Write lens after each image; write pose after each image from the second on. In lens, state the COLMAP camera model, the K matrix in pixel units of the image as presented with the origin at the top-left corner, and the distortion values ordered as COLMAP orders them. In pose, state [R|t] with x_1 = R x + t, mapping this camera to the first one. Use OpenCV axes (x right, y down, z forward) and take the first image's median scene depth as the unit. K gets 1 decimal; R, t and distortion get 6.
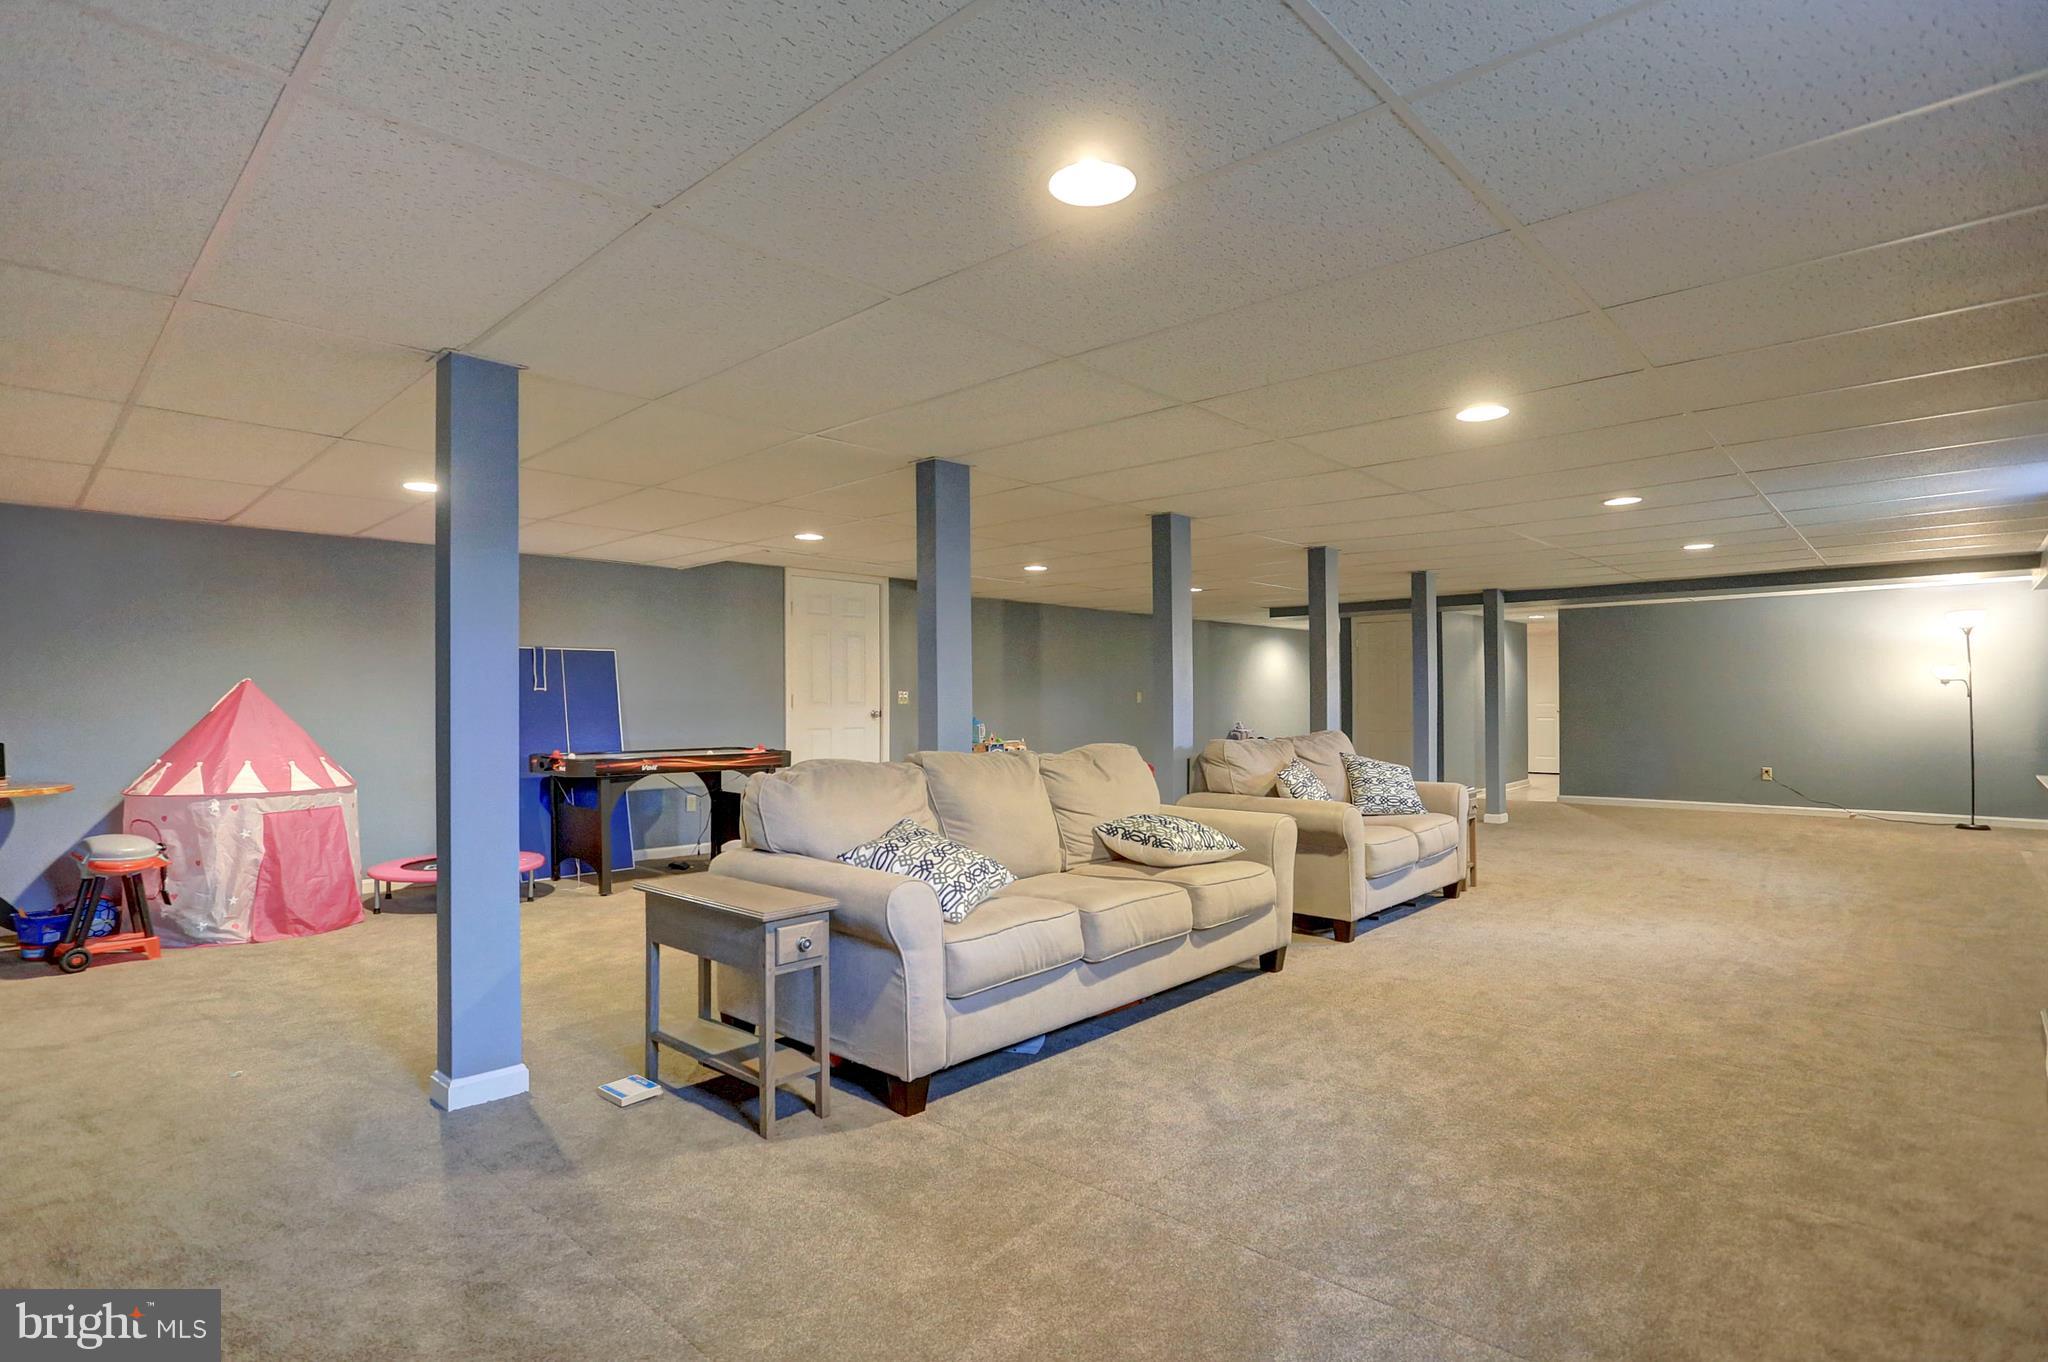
lens RADIAL K [[1015.1, 0, 1031.2], [0, 1015.1, 692.5], [0, 0, 1]] dist [-0.065391, 0.011631]
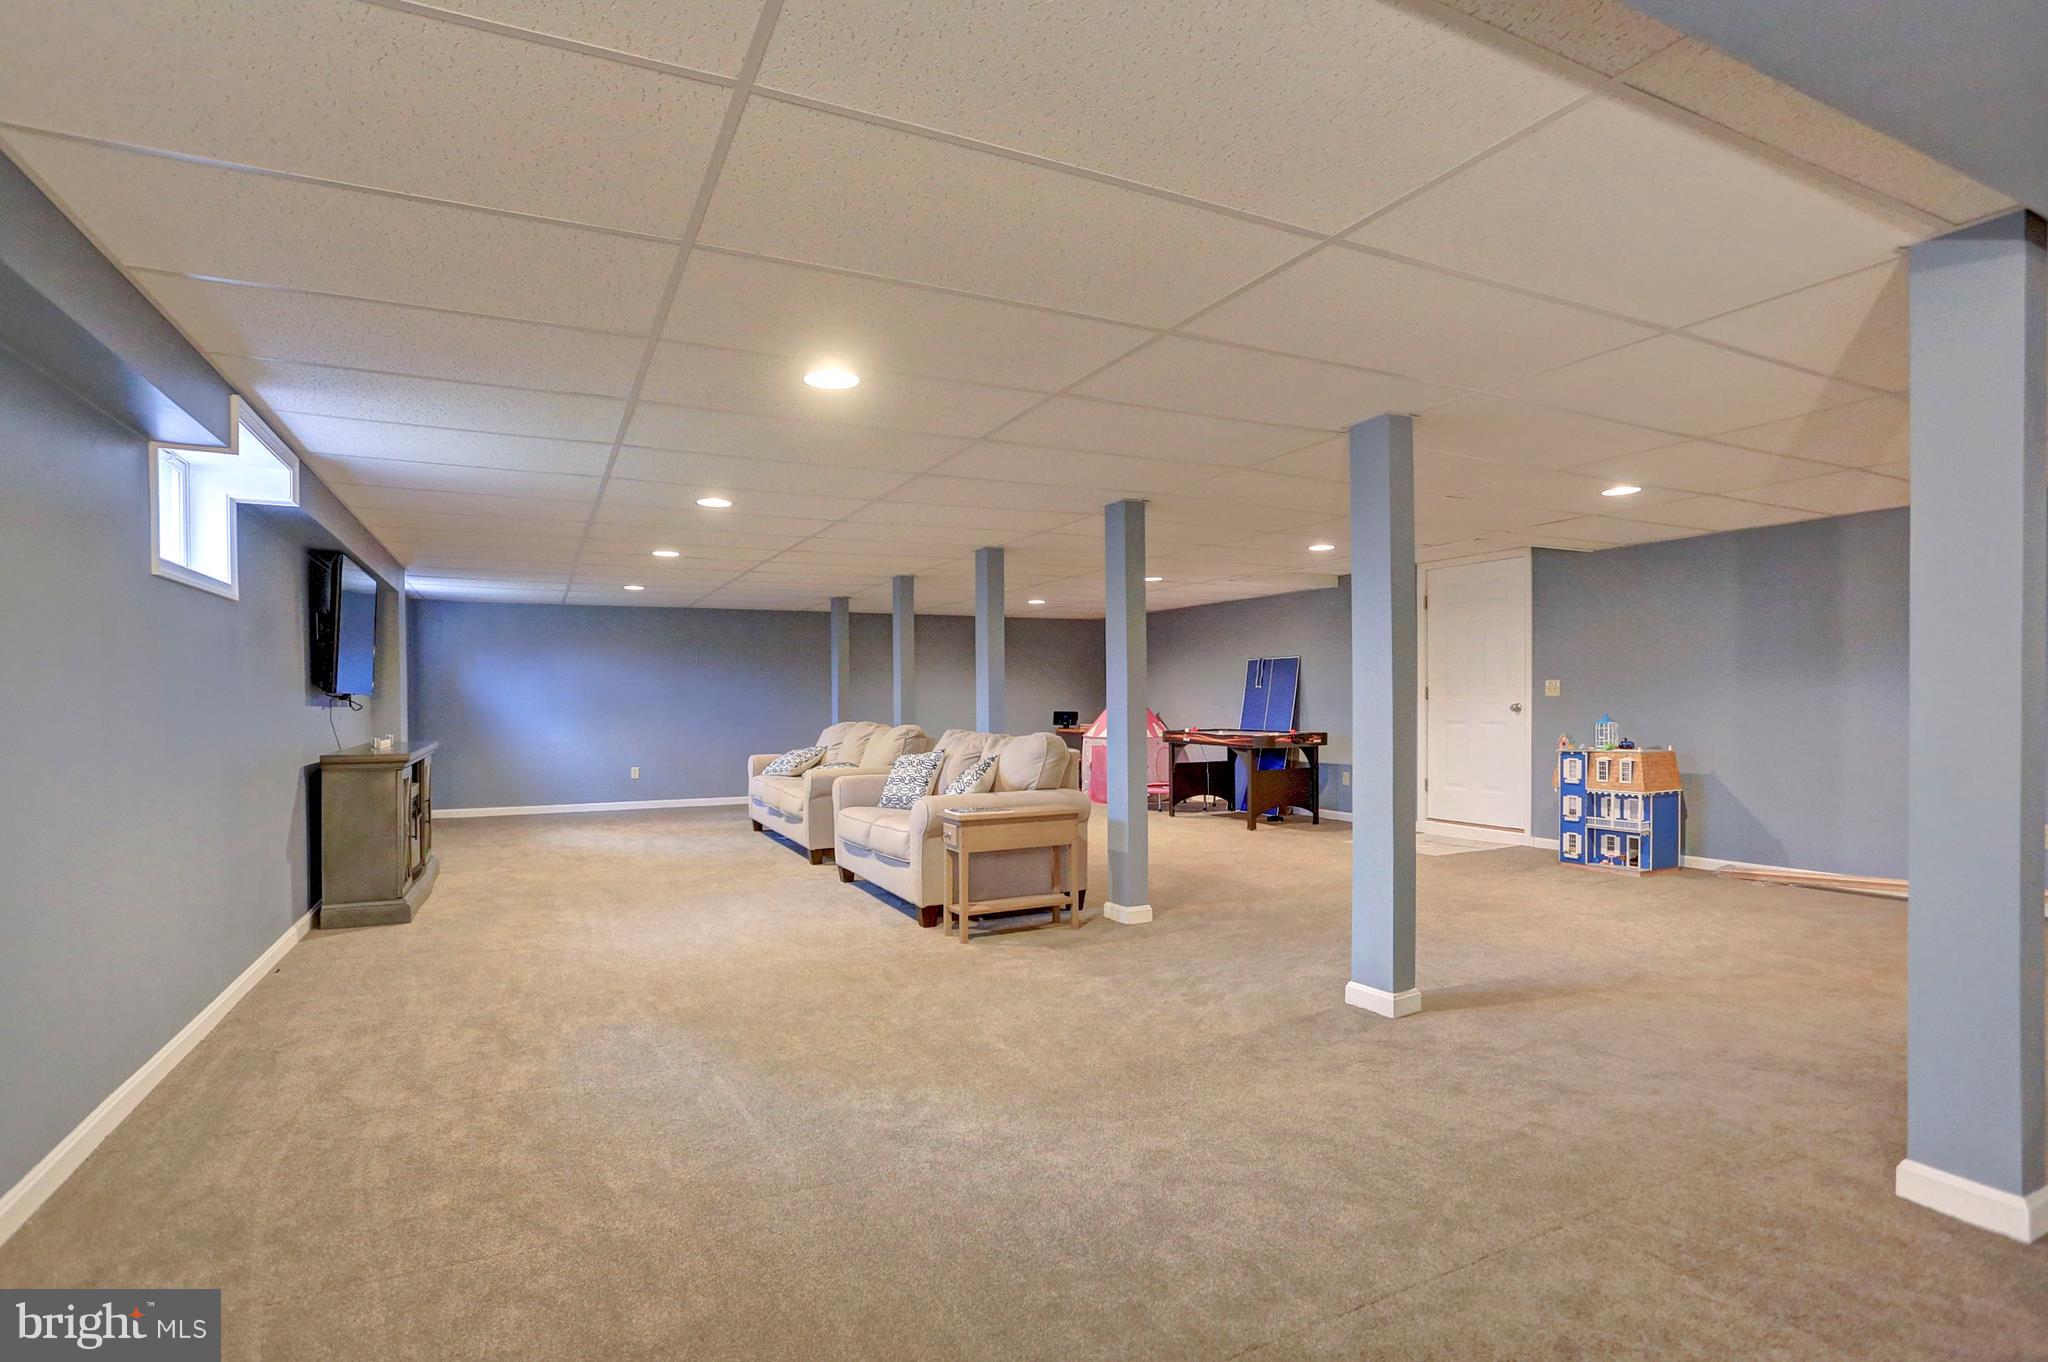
lens RADIAL K [[1015.1, 0, 1031.2], [0, 1015.1, 692.5], [0, 0, 1]] dist [-0.065391, 0.011631]
pose [[-0.359252, 0.000450, -0.933241, 1.032237], [0.015270, 0.999869, -0.005396, 0.009016], [0.933116, -0.016189, -0.359211, 1.240923]]
